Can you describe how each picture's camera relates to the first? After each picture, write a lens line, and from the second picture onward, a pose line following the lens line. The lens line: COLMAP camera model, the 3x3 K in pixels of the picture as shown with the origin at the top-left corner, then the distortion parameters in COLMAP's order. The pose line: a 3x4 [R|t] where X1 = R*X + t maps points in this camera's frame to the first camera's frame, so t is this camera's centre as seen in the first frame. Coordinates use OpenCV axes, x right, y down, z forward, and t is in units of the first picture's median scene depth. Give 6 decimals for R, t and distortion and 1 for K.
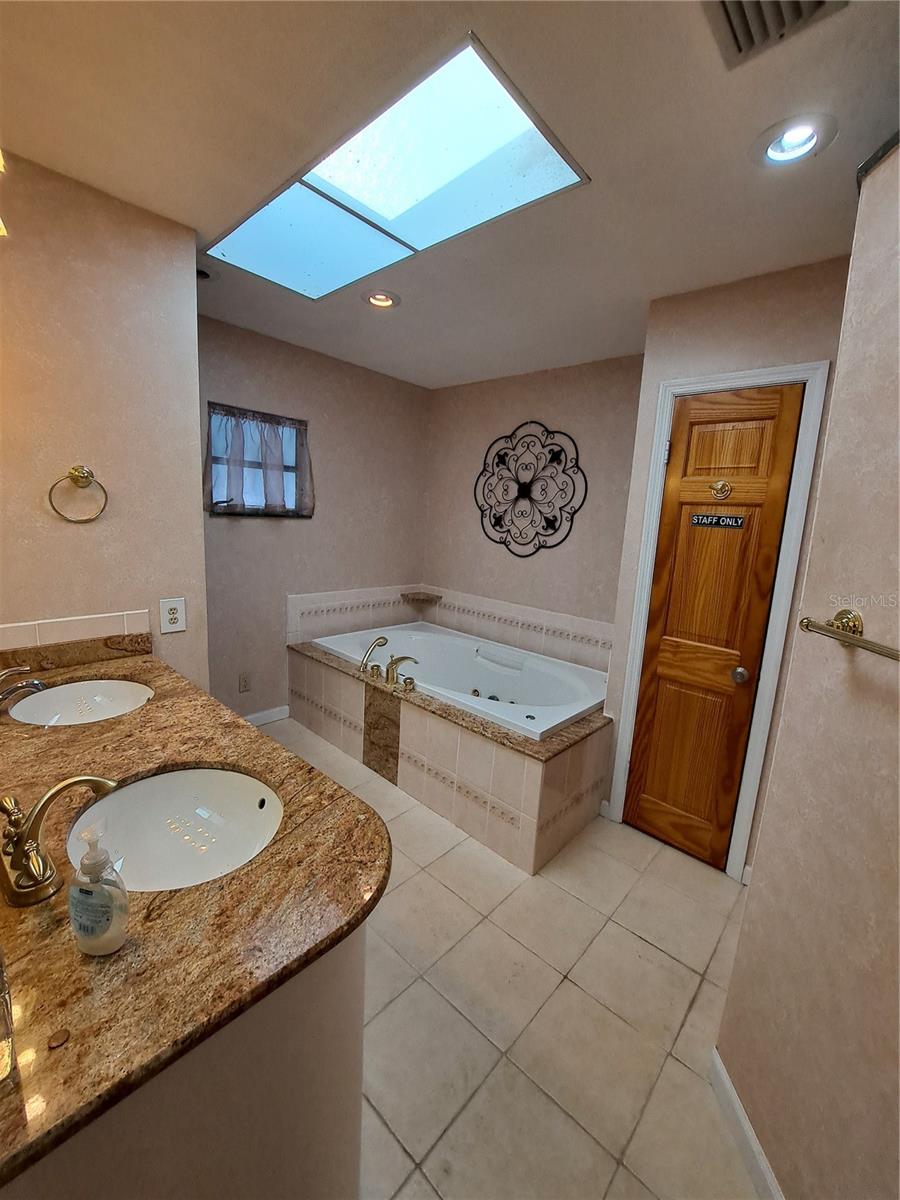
lens RADIAL K [[481.3, 0, 449.2], [0, 481.3, 598.9], [0, 0, 1]] dist [-0.024310, 0.002058]
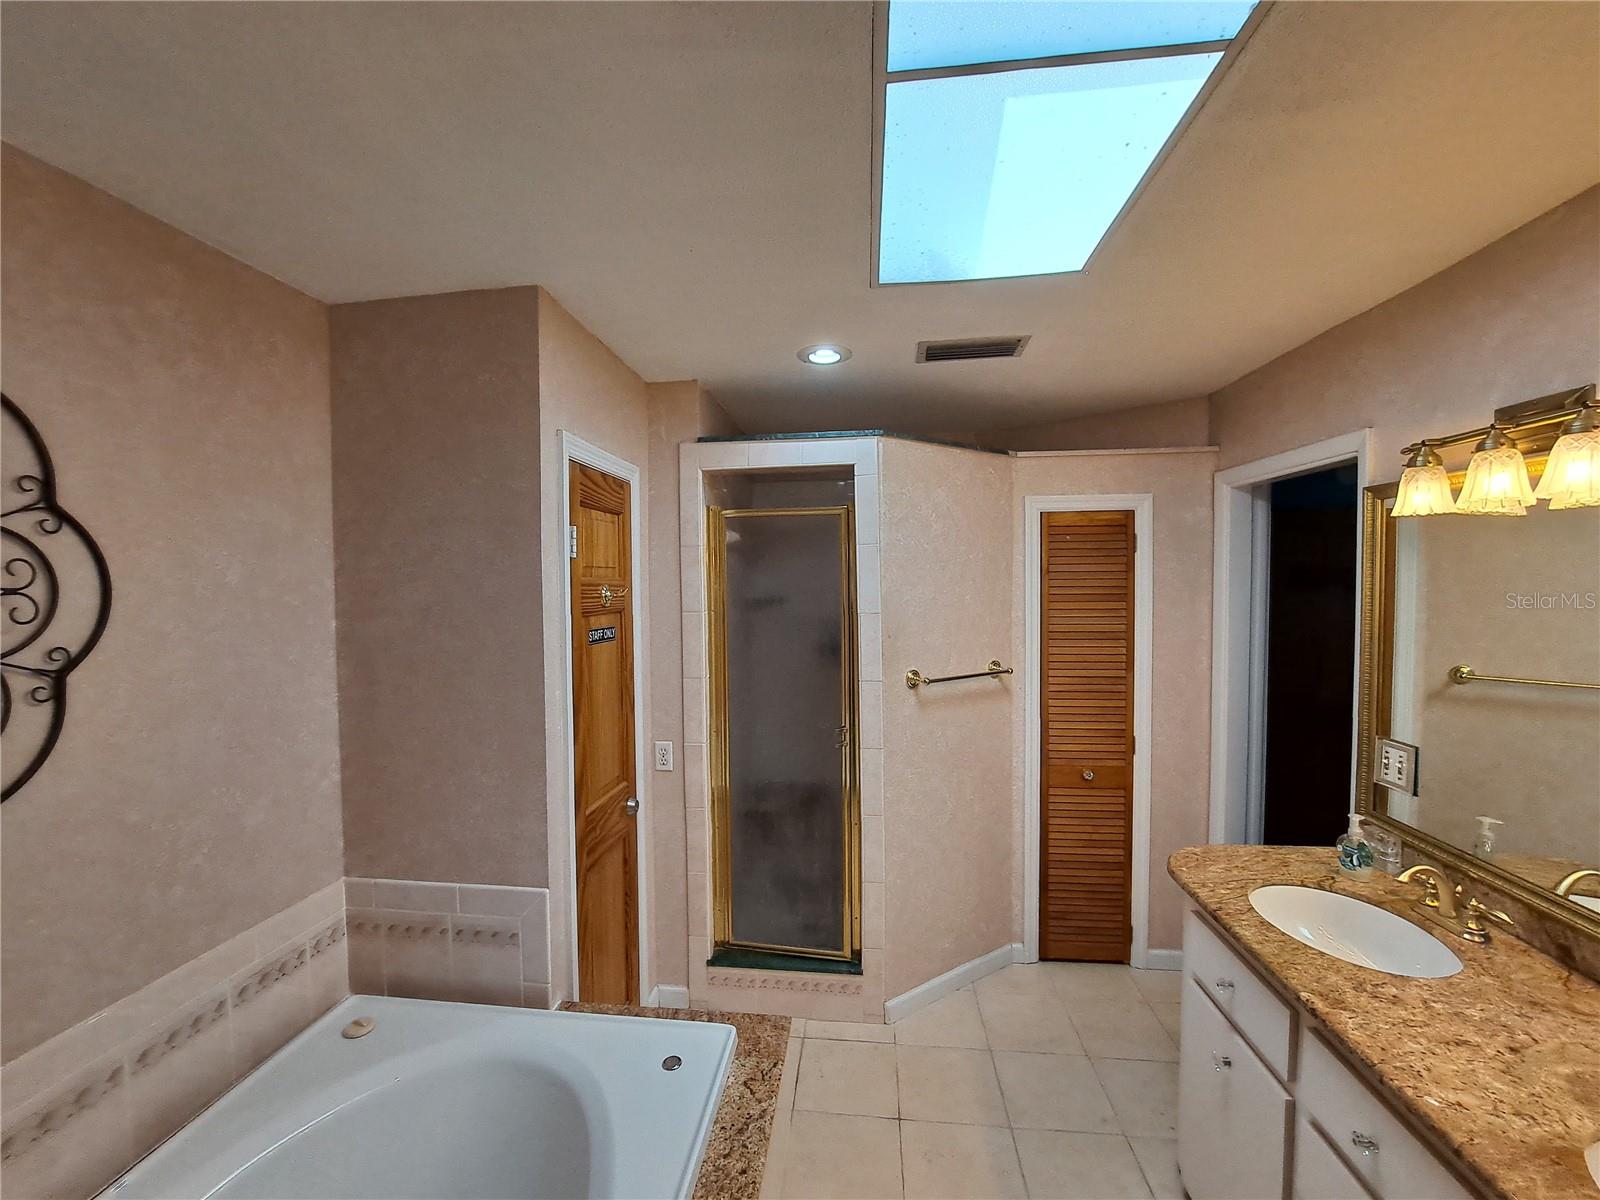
lens RADIAL K [[641.7, 0, 795.0], [0, 641.7, 599.6], [0, 0, 1]] dist [-0.024310, 0.002058]
pose [[-0.589253, -0.073132, 0.804632, -0.293110], [0.116259, 0.977856, 0.174016, -0.236601], [-0.799540, 0.196085, -0.567702, 0.869565]]
